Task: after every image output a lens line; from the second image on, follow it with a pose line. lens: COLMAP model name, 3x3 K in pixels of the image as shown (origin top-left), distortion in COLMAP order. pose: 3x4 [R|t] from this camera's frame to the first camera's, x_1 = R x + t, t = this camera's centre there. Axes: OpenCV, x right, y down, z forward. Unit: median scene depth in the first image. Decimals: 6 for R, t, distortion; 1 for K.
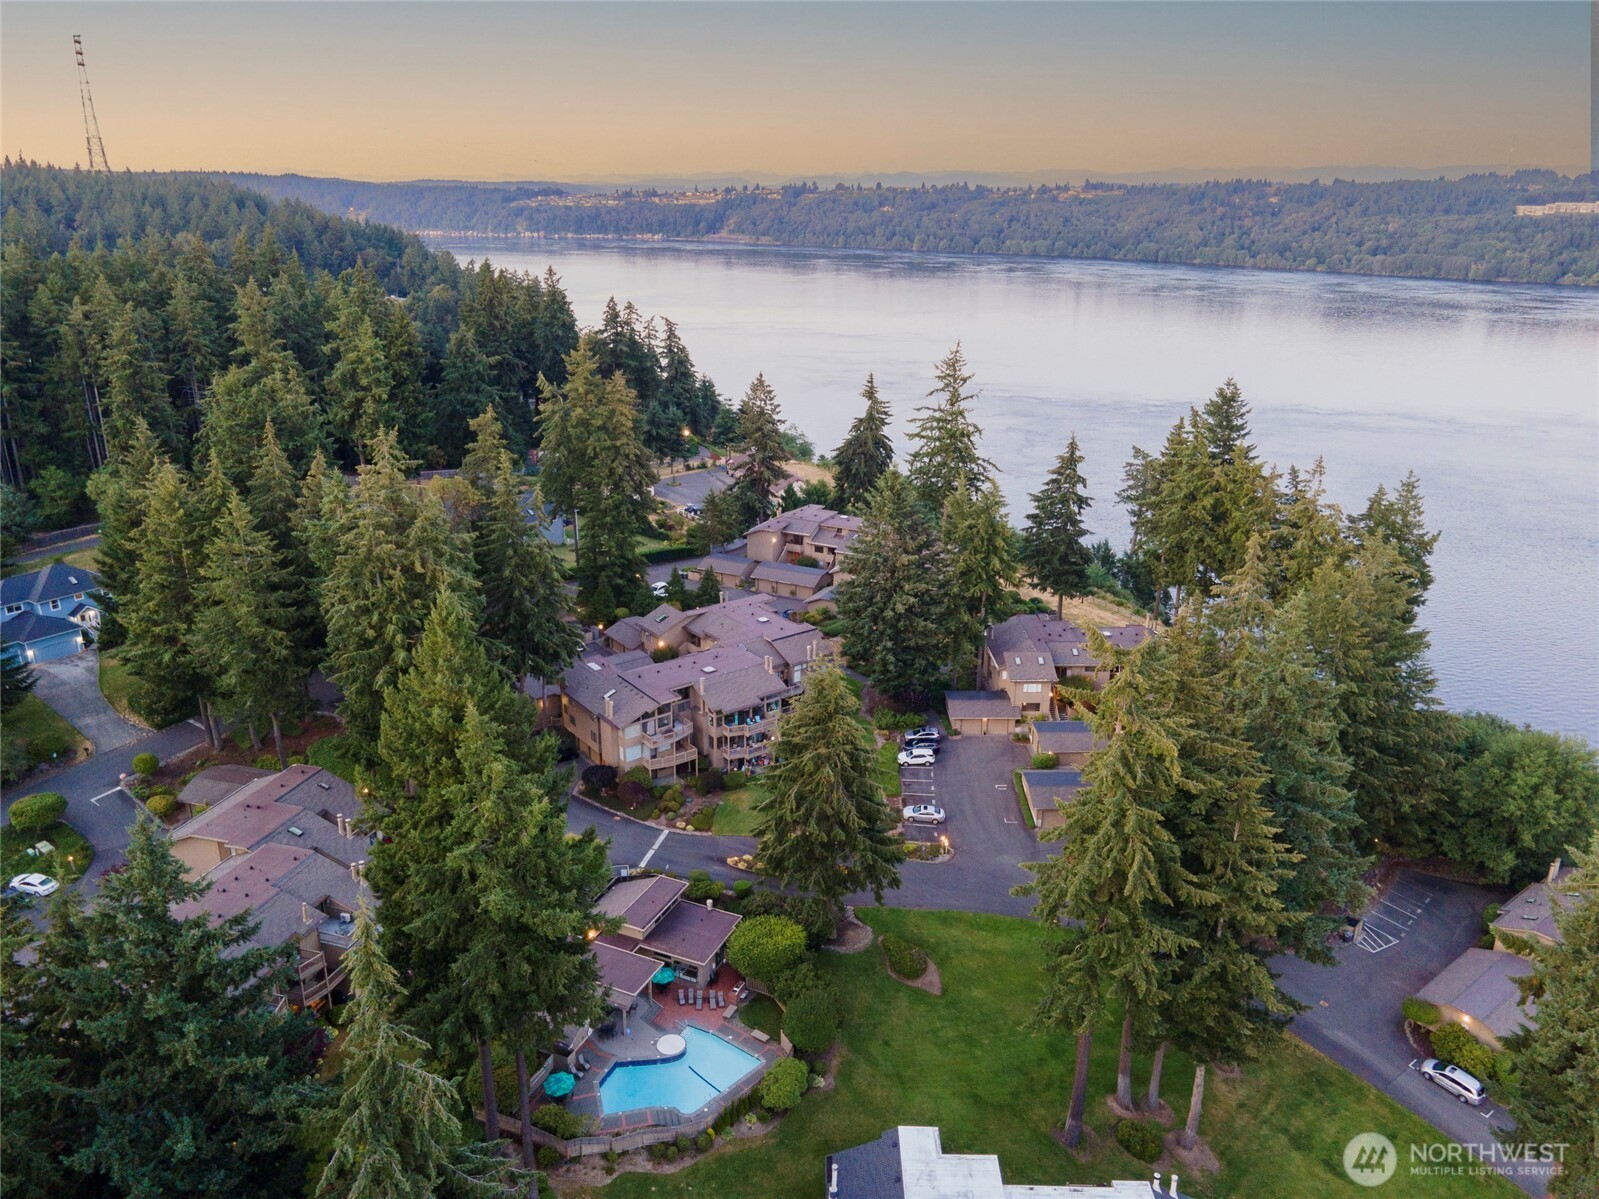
lens RADIAL K [[1153.9, 0, 799.5], [0, 1153.9, 599.5], [0, 0, 1]] dist [0.018526, 0.041706]
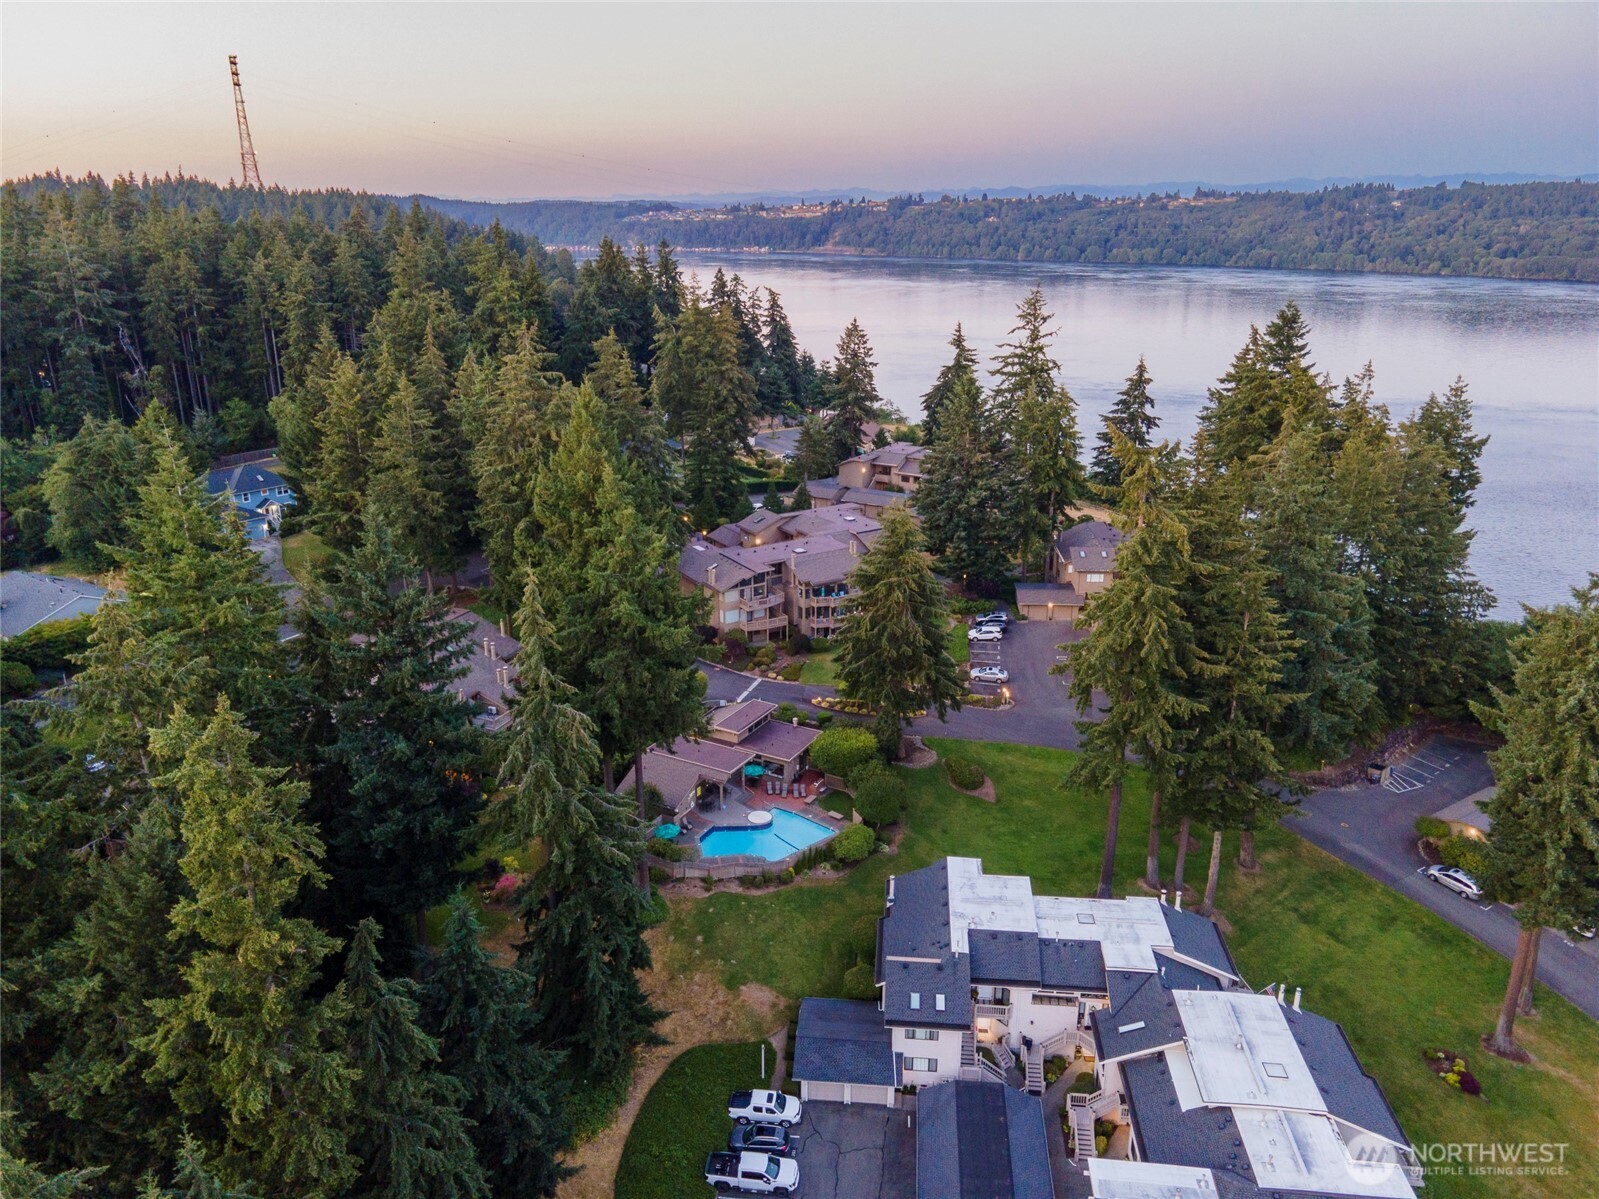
lens RADIAL K [[1153.9, 0, 799.5], [0, 1153.9, 599.5], [0, 0, 1]] dist [0.018526, 0.041706]
pose [[0.996184, 0.018391, -0.085315, 0.017239], [-0.019528, 0.999731, -0.012517, 0.118311], [0.085062, 0.014136, 0.996275, -0.114733]]
